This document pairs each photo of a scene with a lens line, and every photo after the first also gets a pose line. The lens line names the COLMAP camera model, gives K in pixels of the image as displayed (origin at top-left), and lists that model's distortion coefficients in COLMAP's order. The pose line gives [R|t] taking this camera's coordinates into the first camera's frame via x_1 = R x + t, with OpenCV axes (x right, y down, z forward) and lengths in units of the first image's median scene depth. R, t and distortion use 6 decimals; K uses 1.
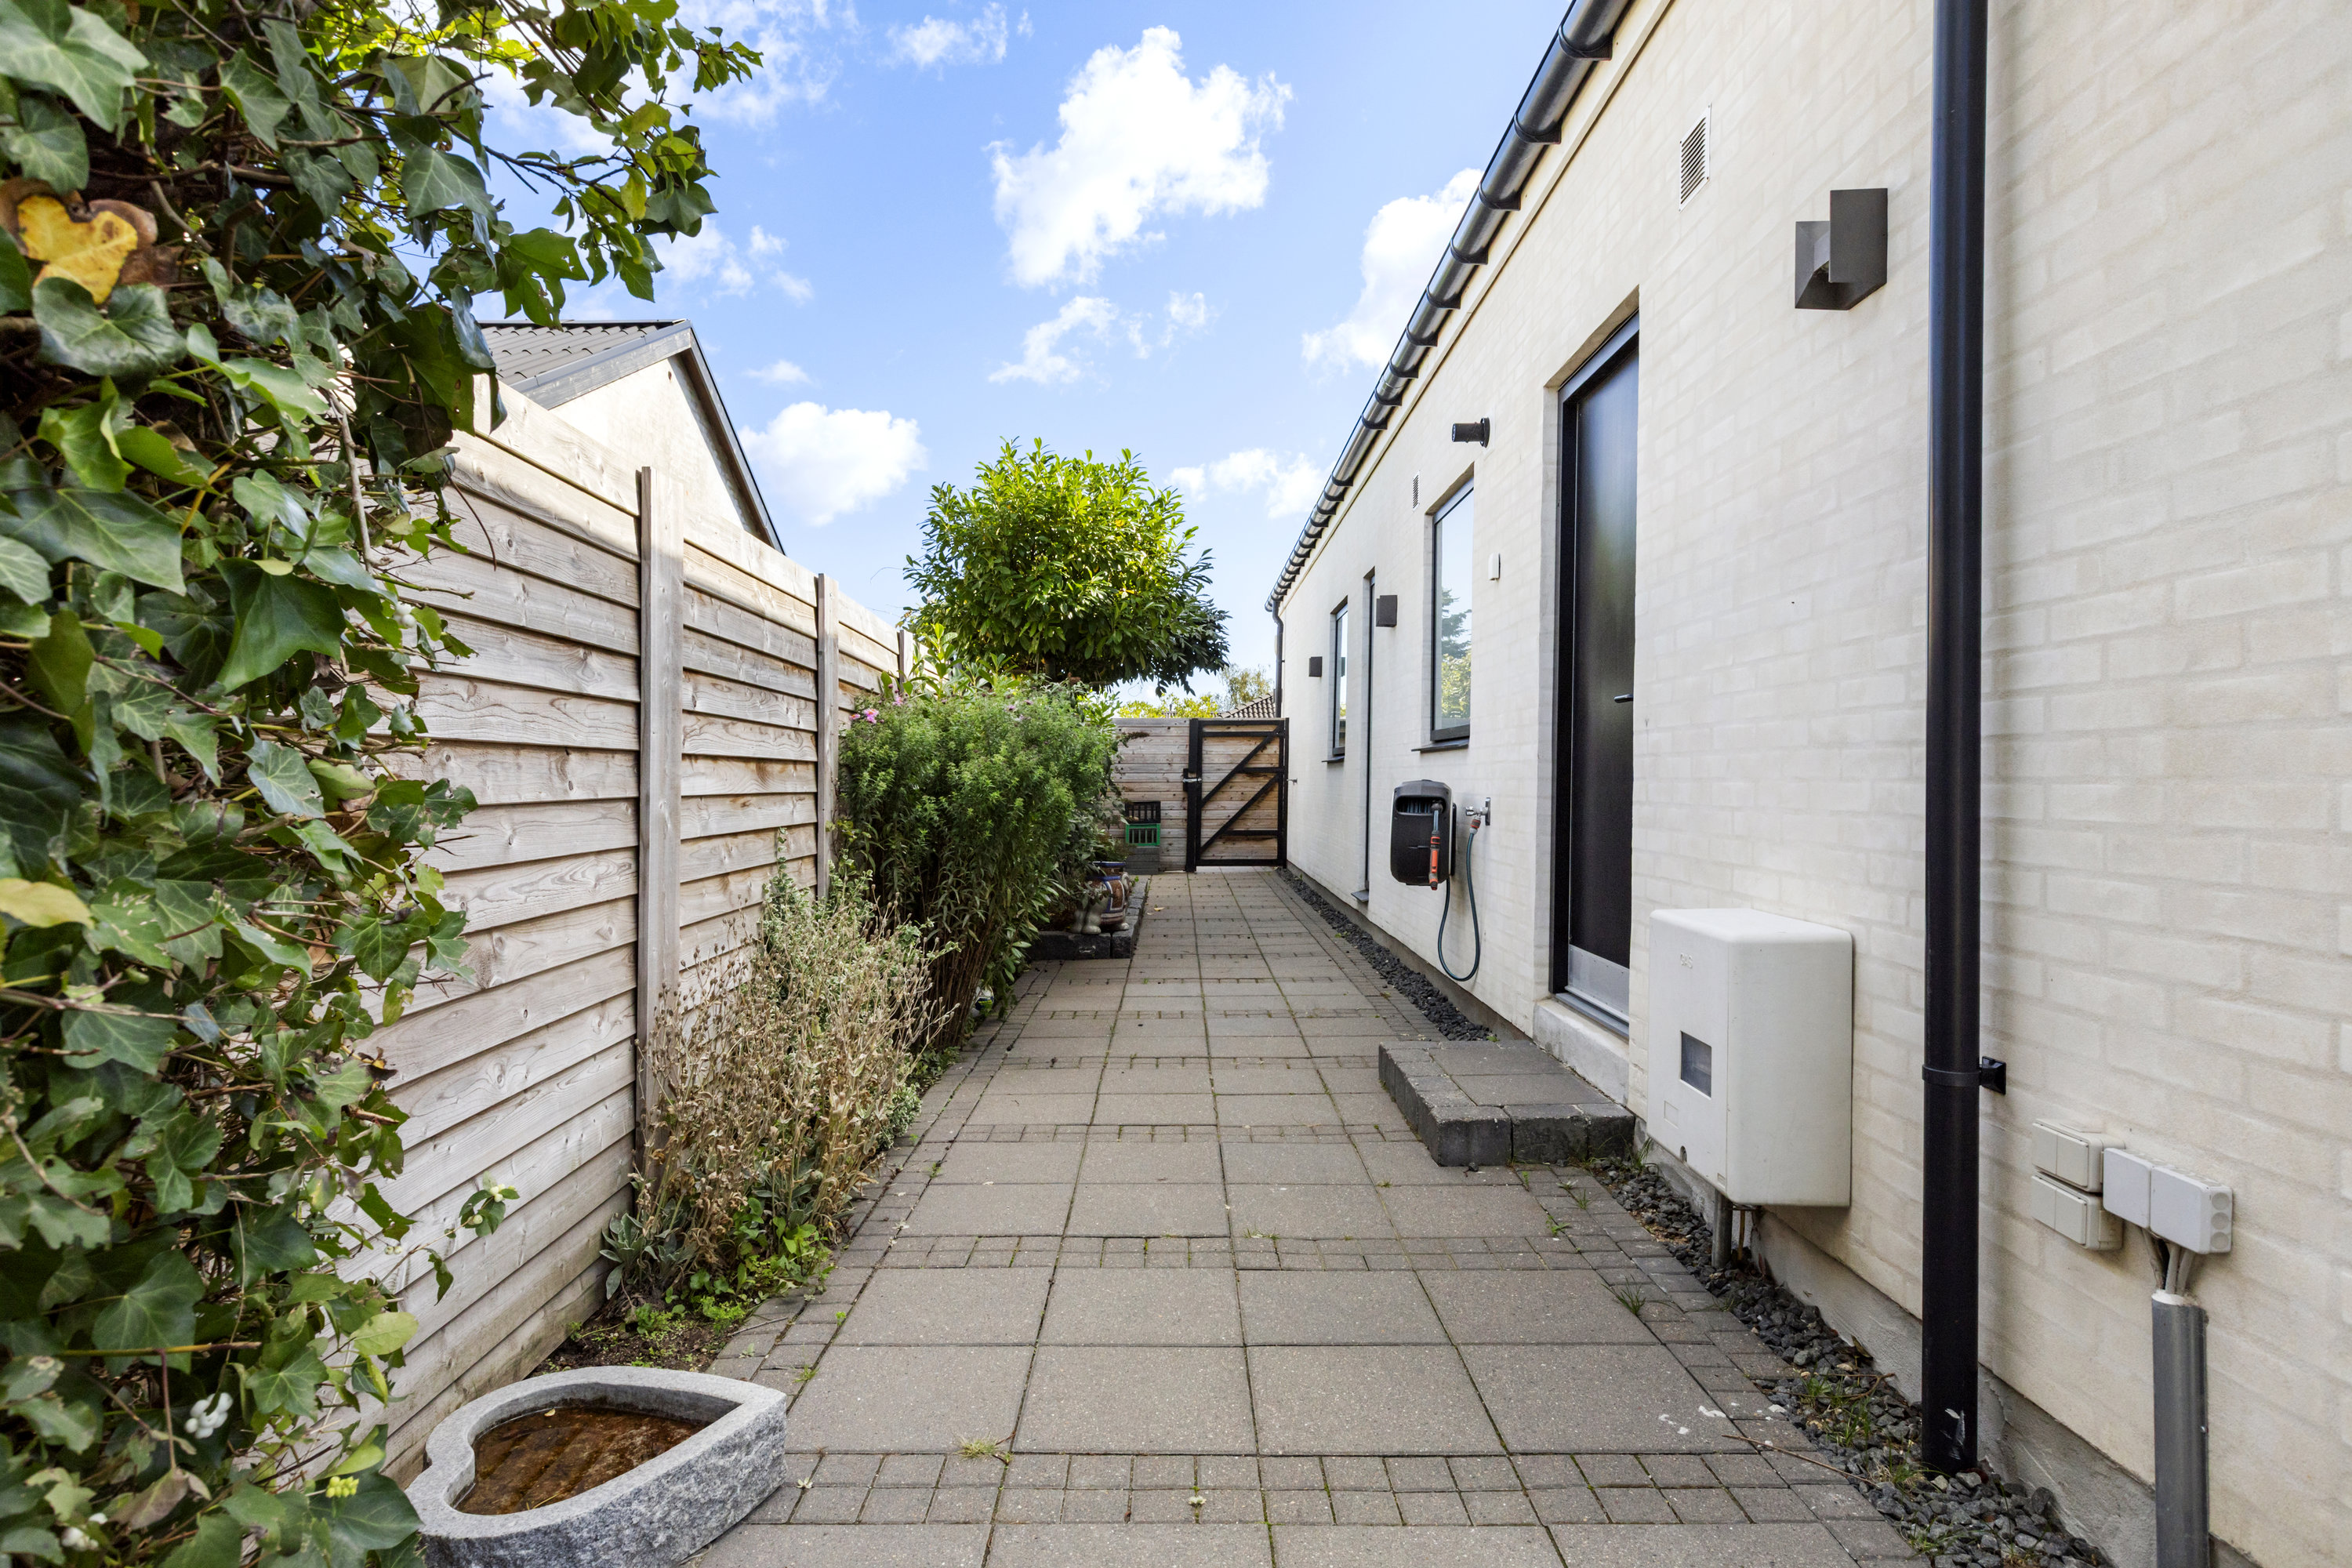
lens RADIAL K [[1286.1, 0, 1177.8], [0, 1286.1, 782.8], [0, 0, 1]] dist [0.001627, -0.000239]
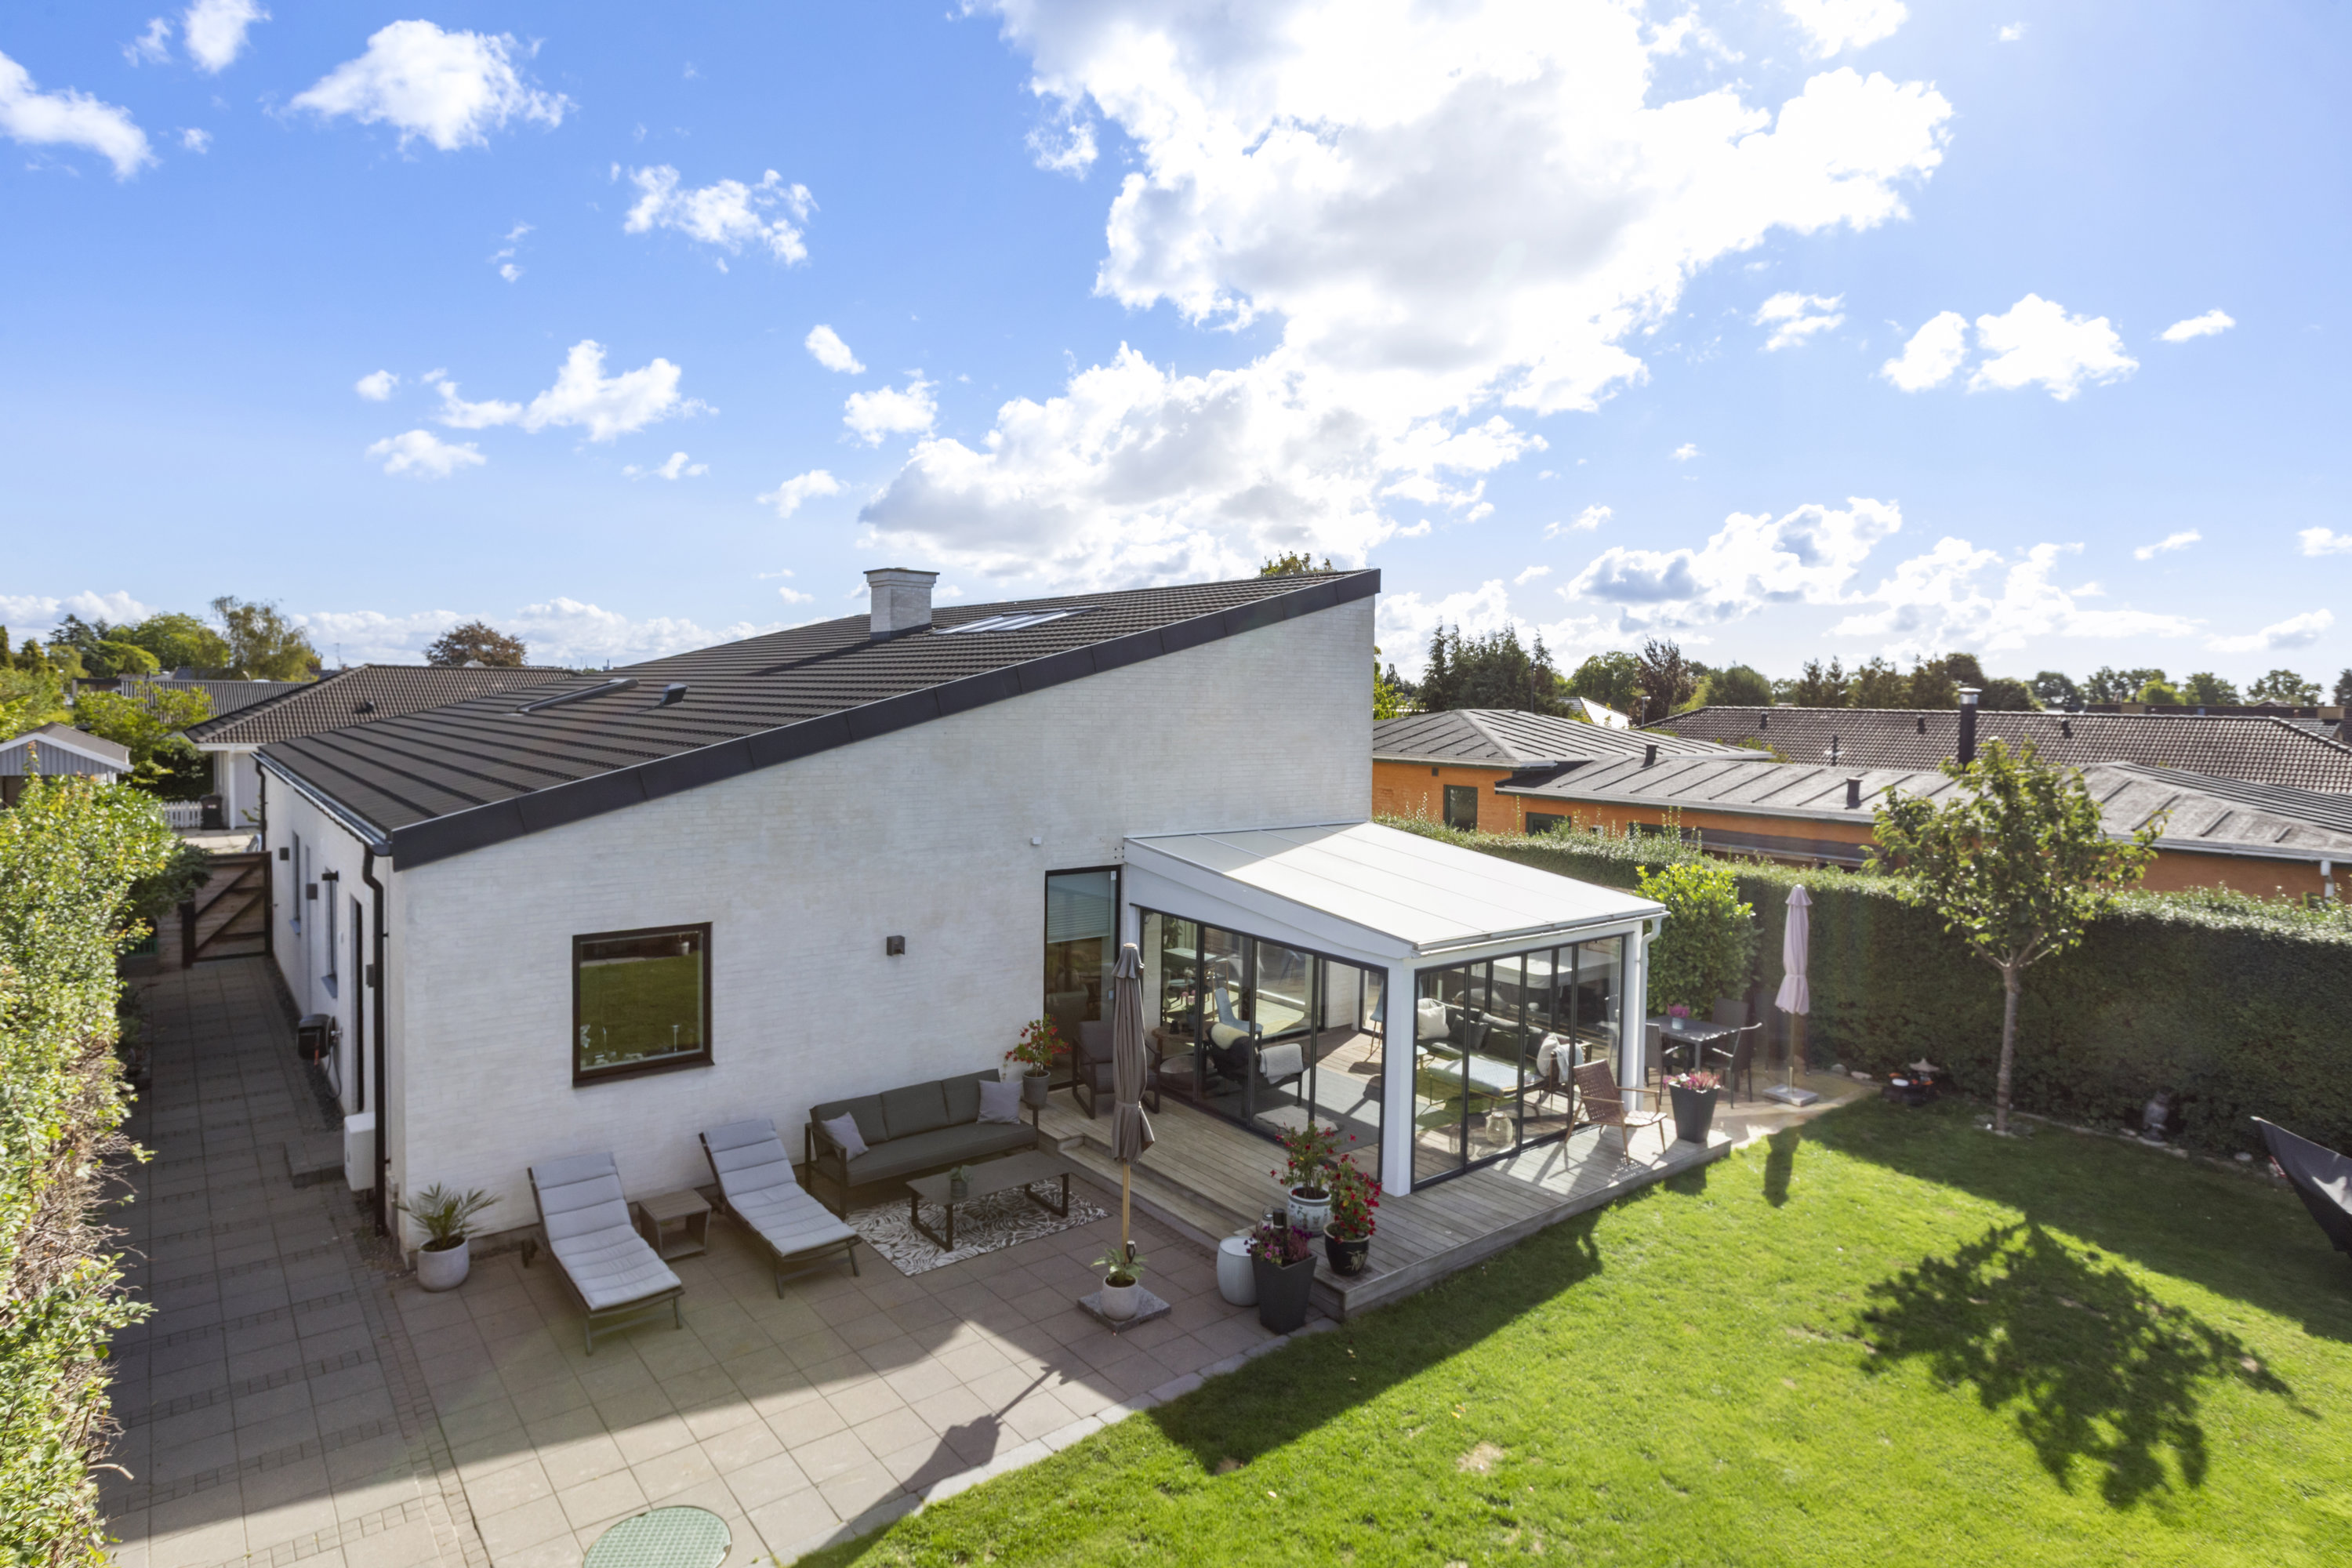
lens RADIAL K [[1286.1, 0, 1185.7], [0, 1286.1, 773.3], [0, 0, 1]] dist [0.001627, -0.000239]
pose [[0.781733, -0.036200, 0.622562, -0.004841], [-0.013479, 0.997100, 0.074904, -0.253610], [-0.623467, -0.066946, 0.778978, -0.711300]]
